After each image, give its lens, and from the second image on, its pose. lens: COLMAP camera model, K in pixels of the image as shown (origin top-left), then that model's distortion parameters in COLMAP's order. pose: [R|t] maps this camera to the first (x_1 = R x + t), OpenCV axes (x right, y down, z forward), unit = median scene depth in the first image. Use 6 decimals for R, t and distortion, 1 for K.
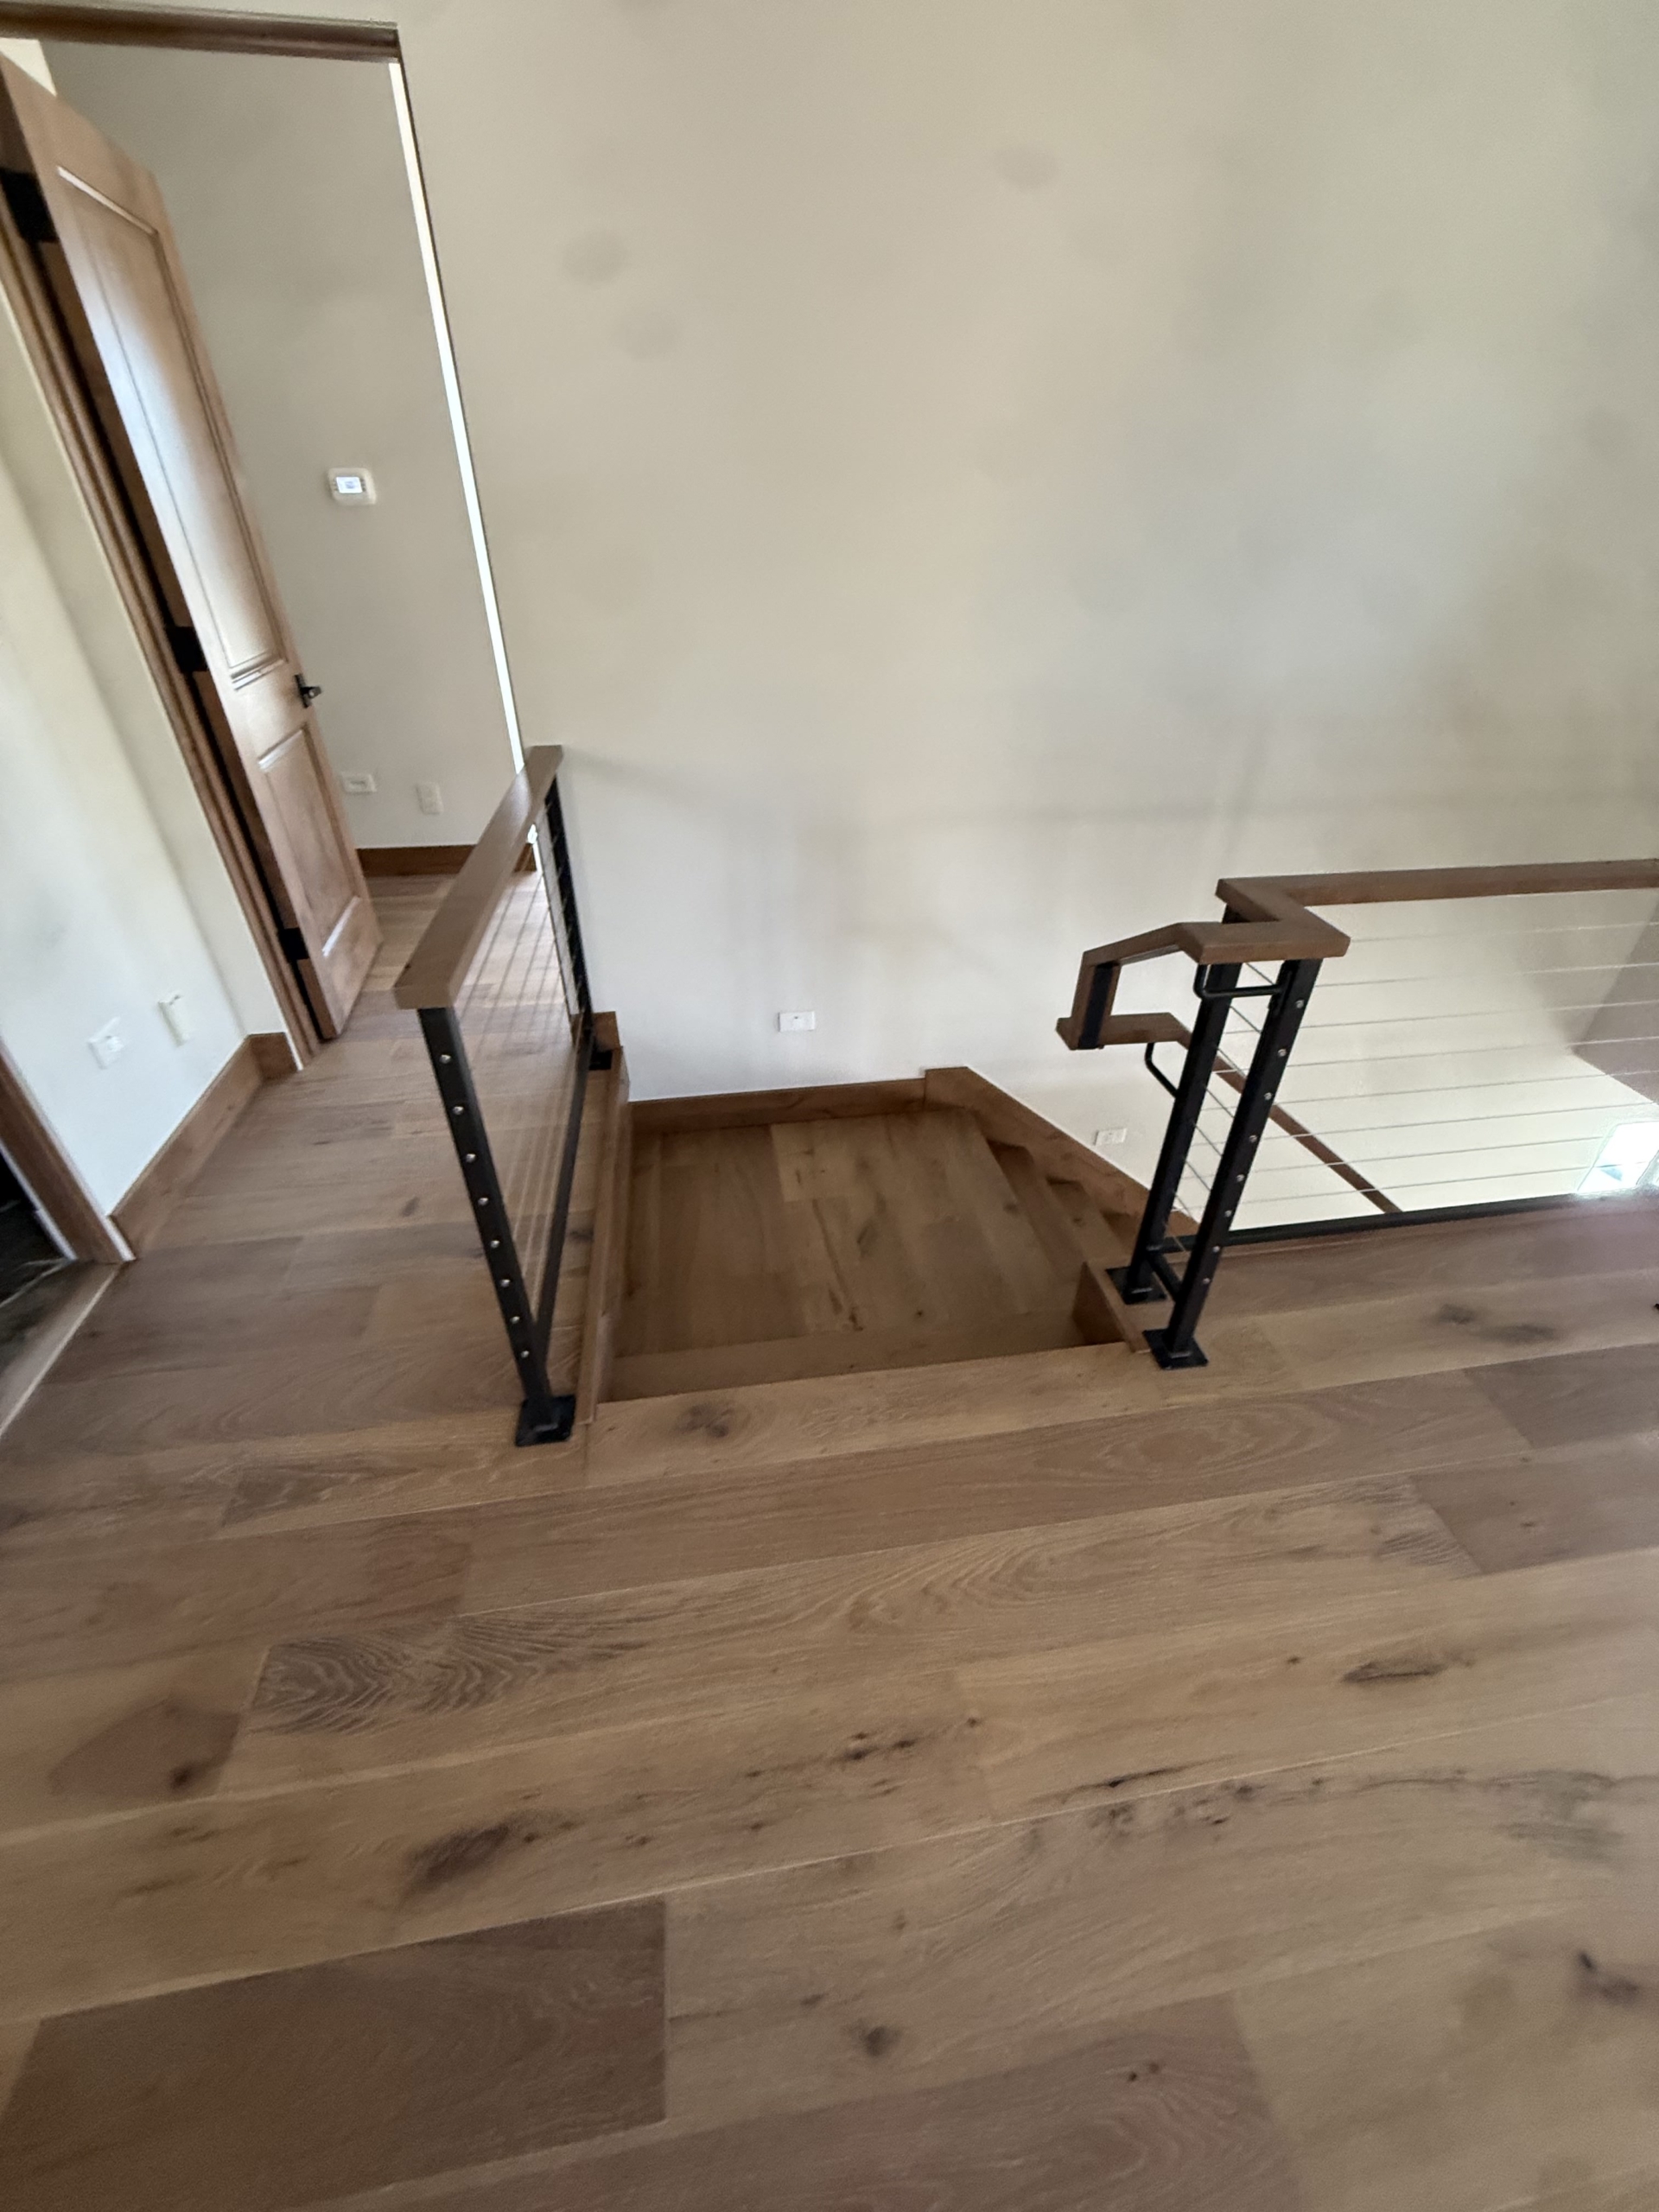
lens RADIAL K [[879.0, 0, 830.3], [0, 879.0, 1097.2], [0, 0, 1]] dist [-0.001606, 0.001017]
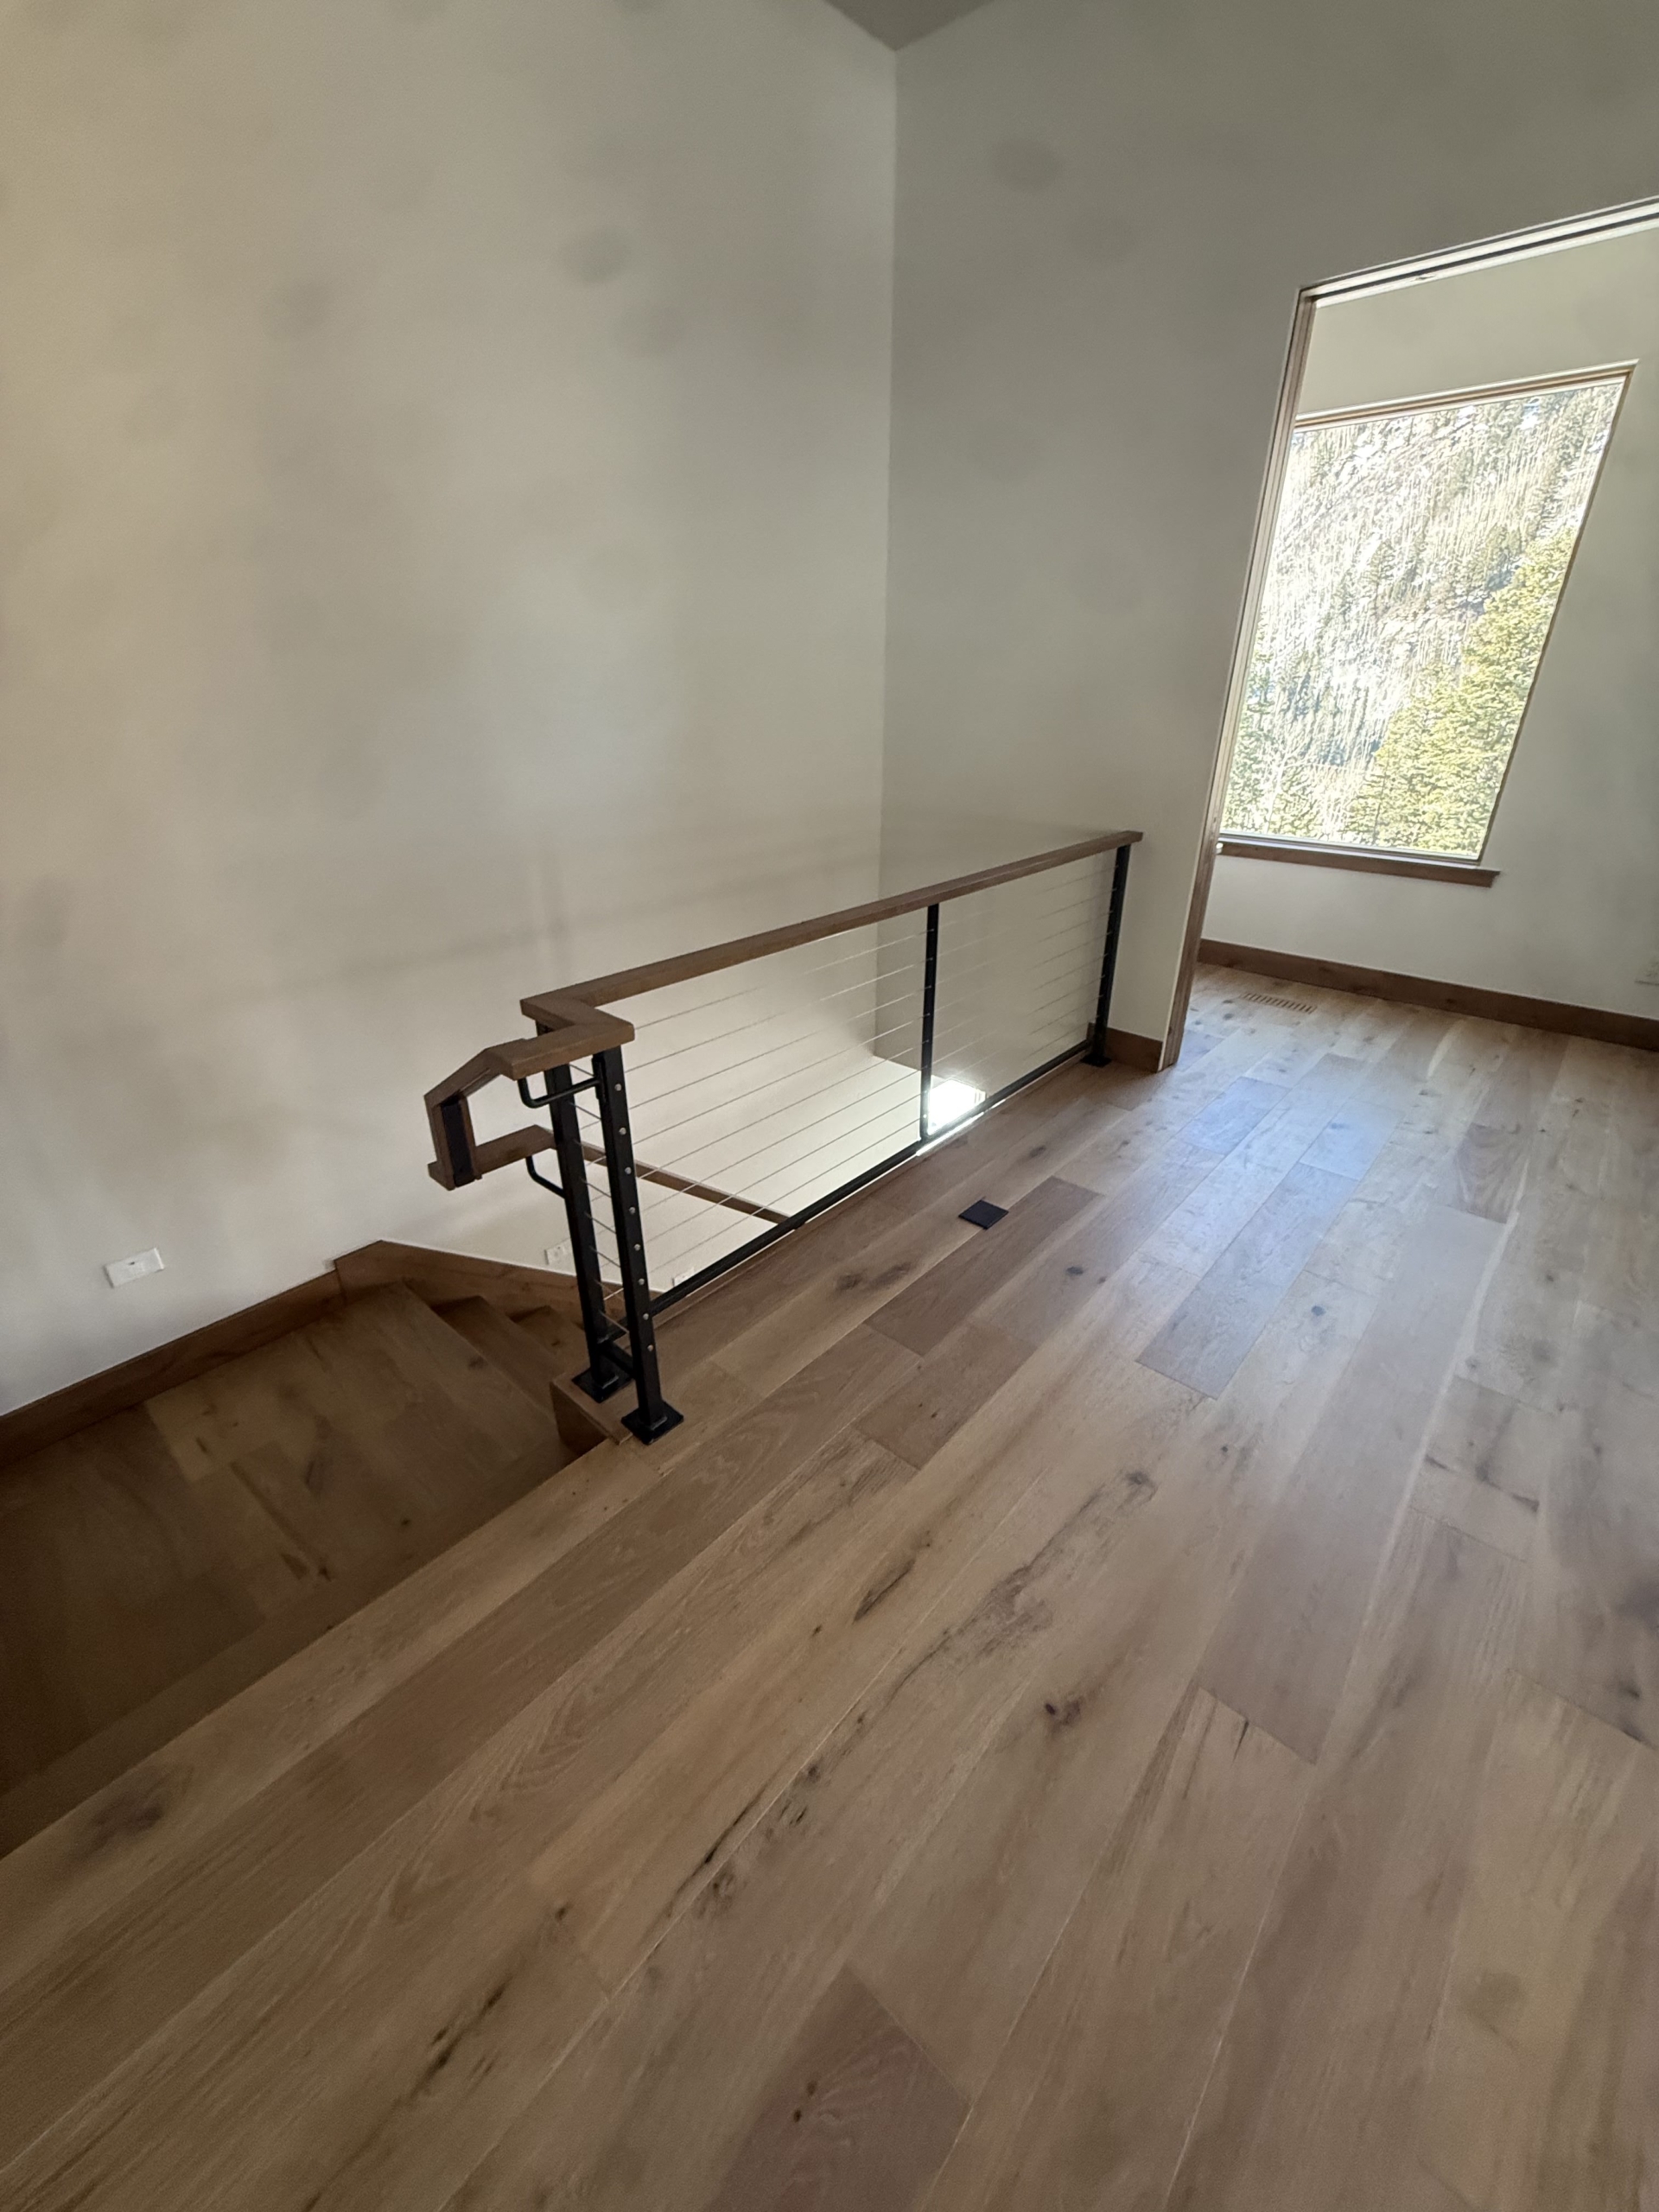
lens RADIAL K [[879.0, 0, 830.5], [0, 879.0, 1098.8], [0, 0, 1]] dist [-0.001606, 0.001017]
pose [[0.774257, -0.286595, 0.564260, 0.081591], [0.357912, 0.933602, -0.016924, 0.022320], [-0.521944, 0.215059, 0.825424, -0.073642]]
